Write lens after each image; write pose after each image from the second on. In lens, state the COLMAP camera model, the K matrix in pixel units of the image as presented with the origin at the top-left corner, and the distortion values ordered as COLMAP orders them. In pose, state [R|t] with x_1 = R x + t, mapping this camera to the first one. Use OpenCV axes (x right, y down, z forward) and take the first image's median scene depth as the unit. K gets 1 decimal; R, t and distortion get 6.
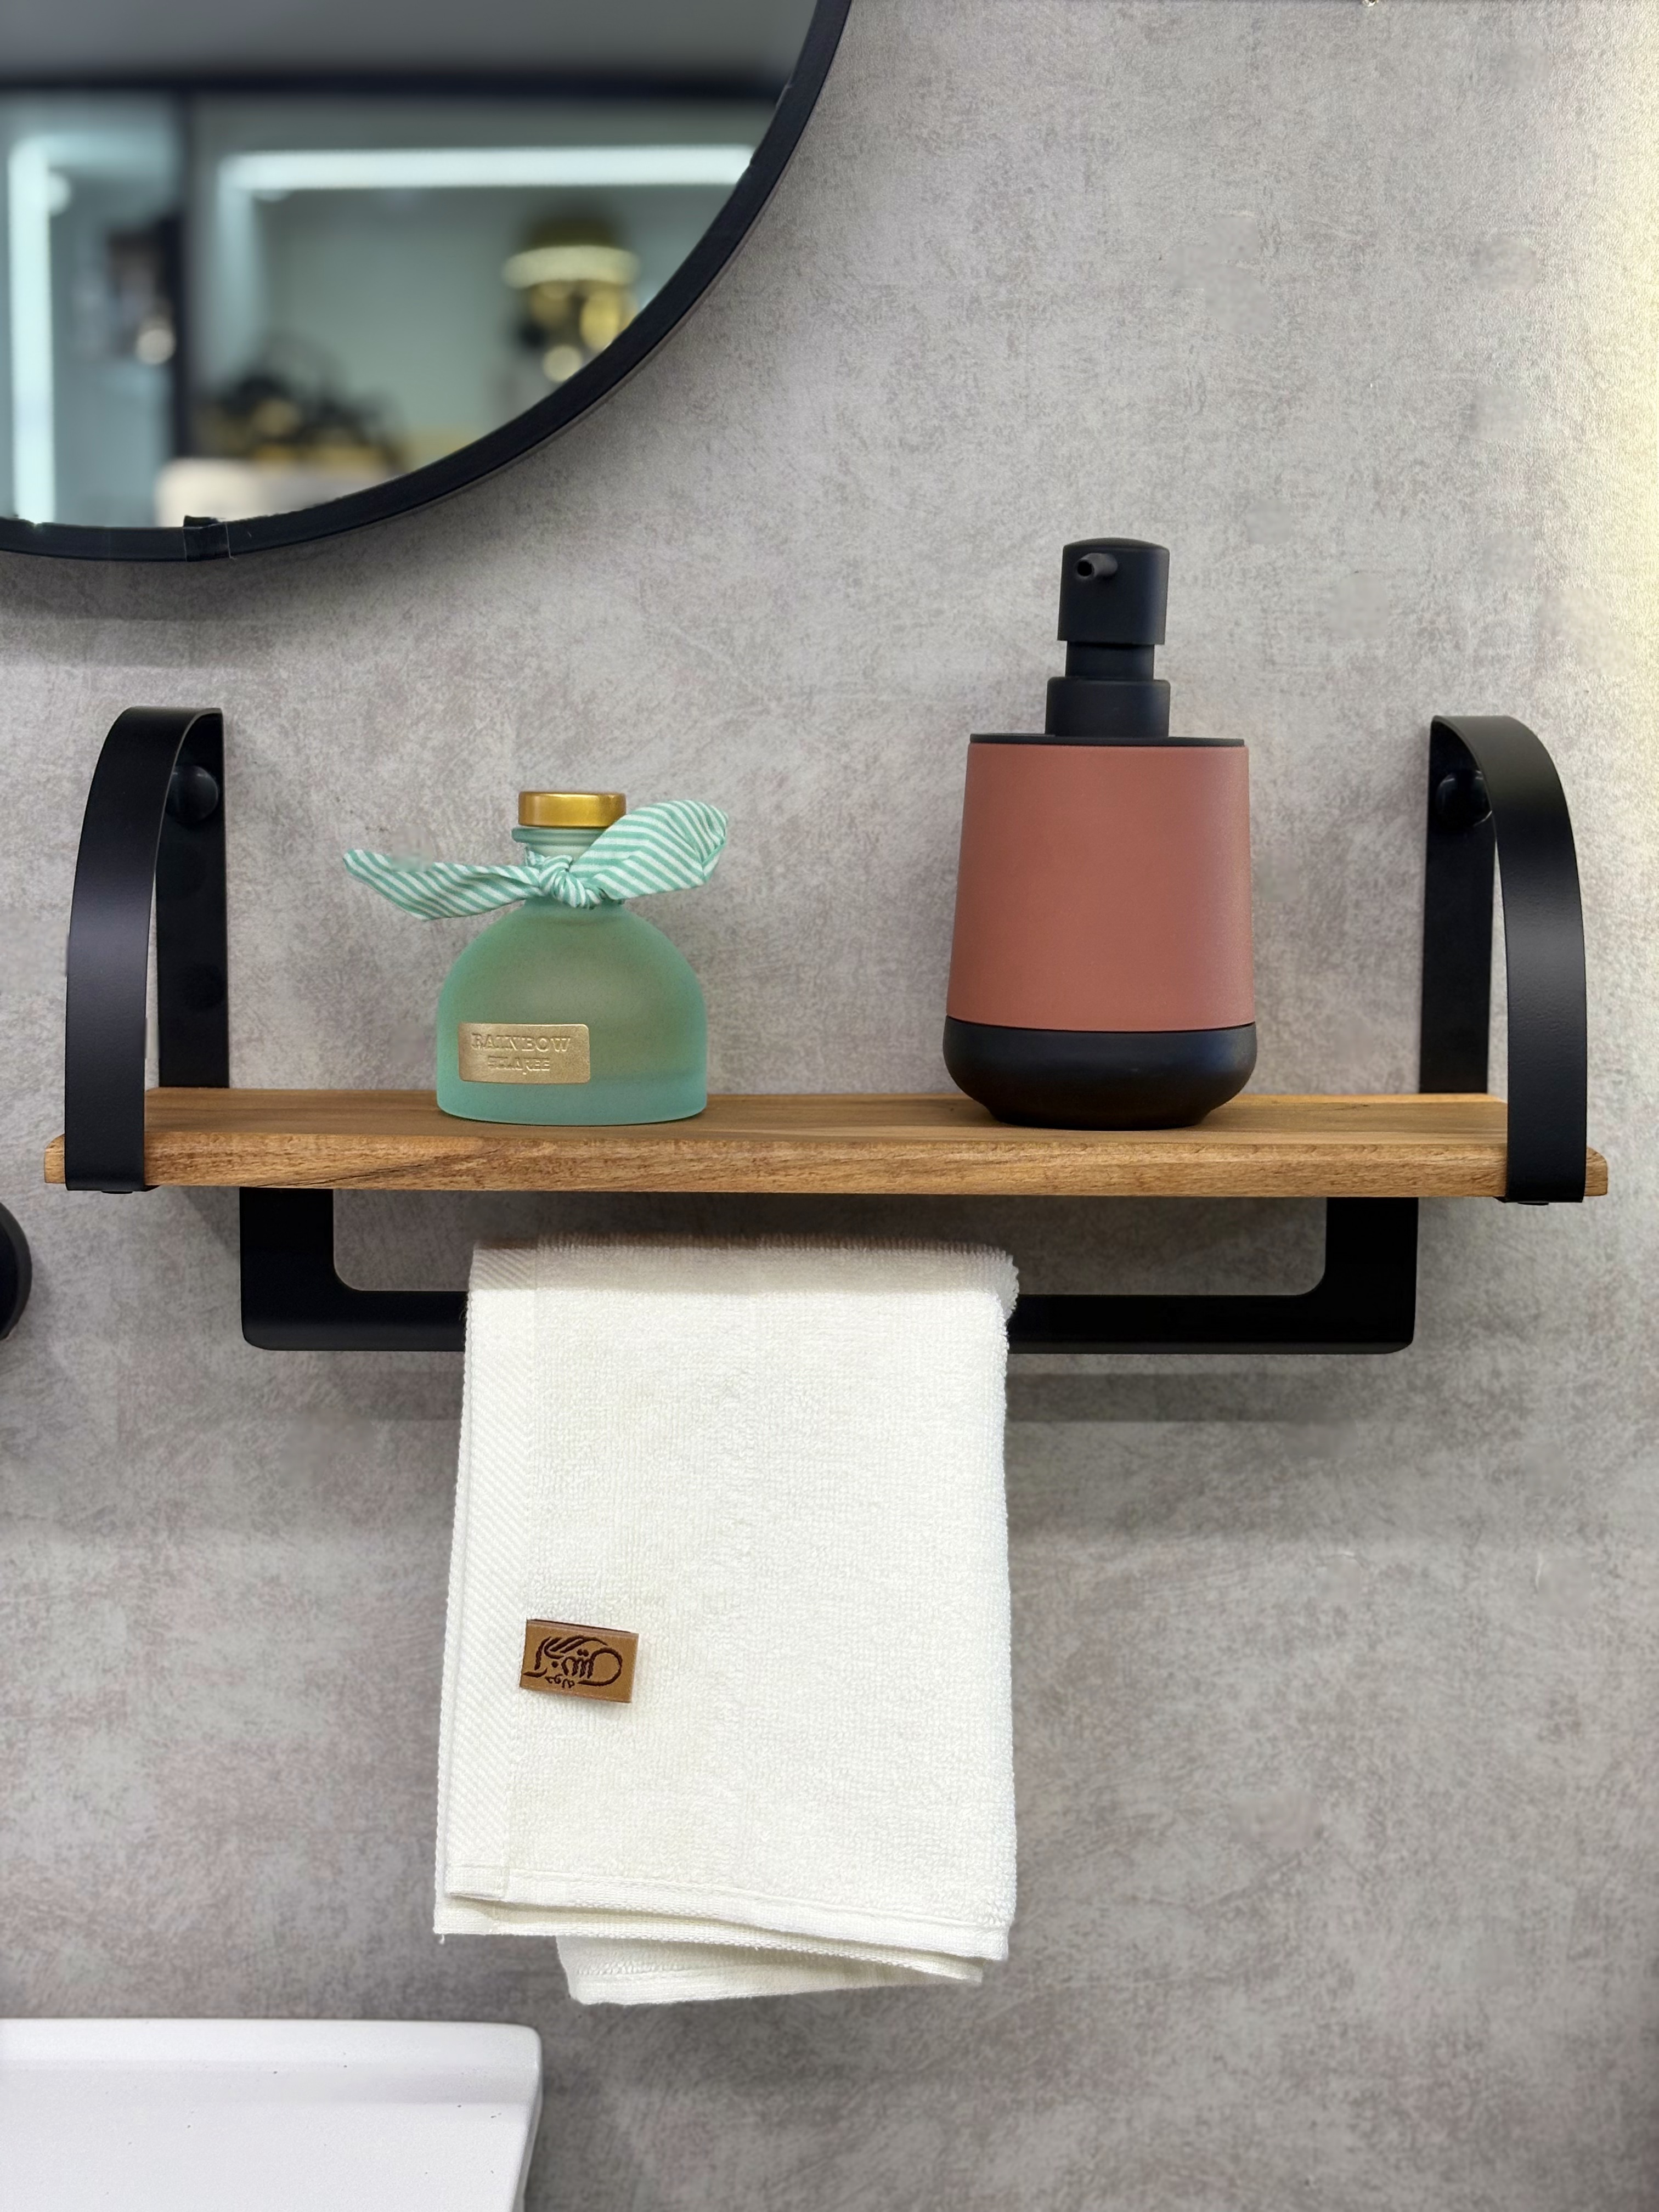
lens RADIAL K [[3434.8, 0, 839.7], [0, 3434.8, 1154.2], [0, 0, 1]] dist [0.063076, 0.000000]
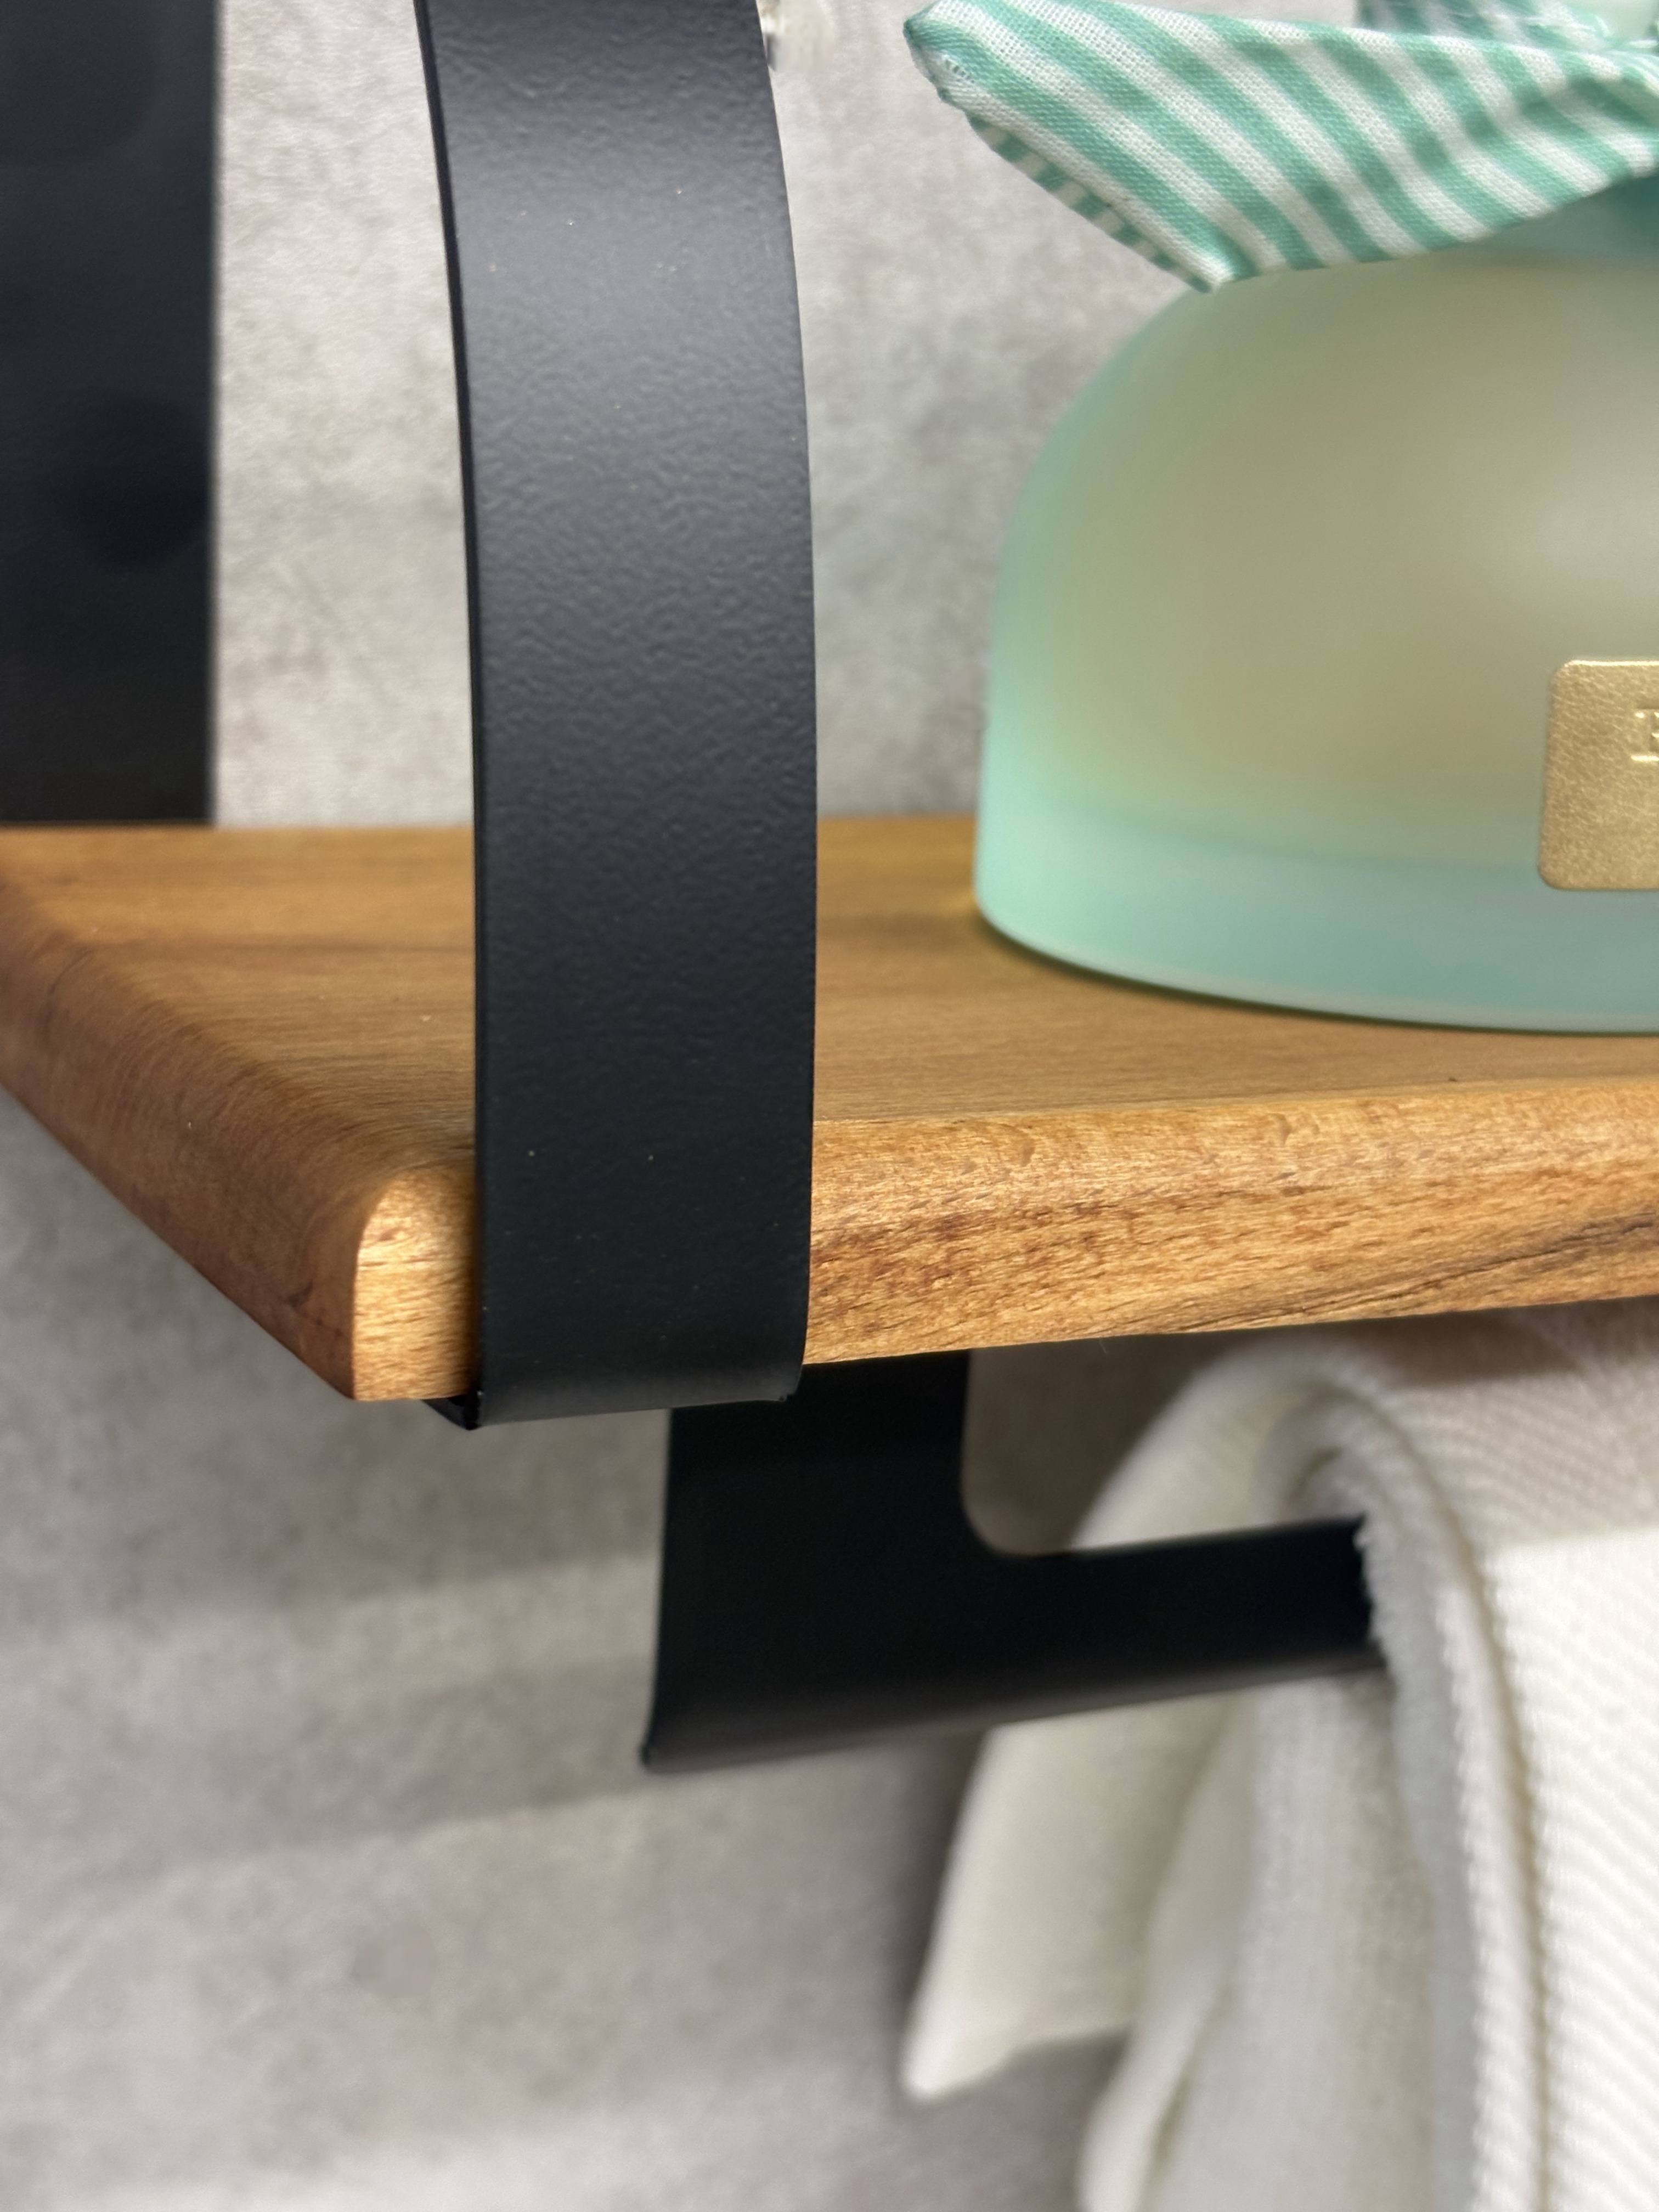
lens RADIAL K [[3434.8, 0, 804.0], [0, 3434.8, 1146.3], [0, 0, 1]] dist [0.063076, 0.000000]
pose [[0.906583, -0.065183, 0.416962, -0.260487], [0.008231, 0.990543, 0.136952, -0.032665], [-0.421946, -0.120726, 0.898547, 0.712960]]
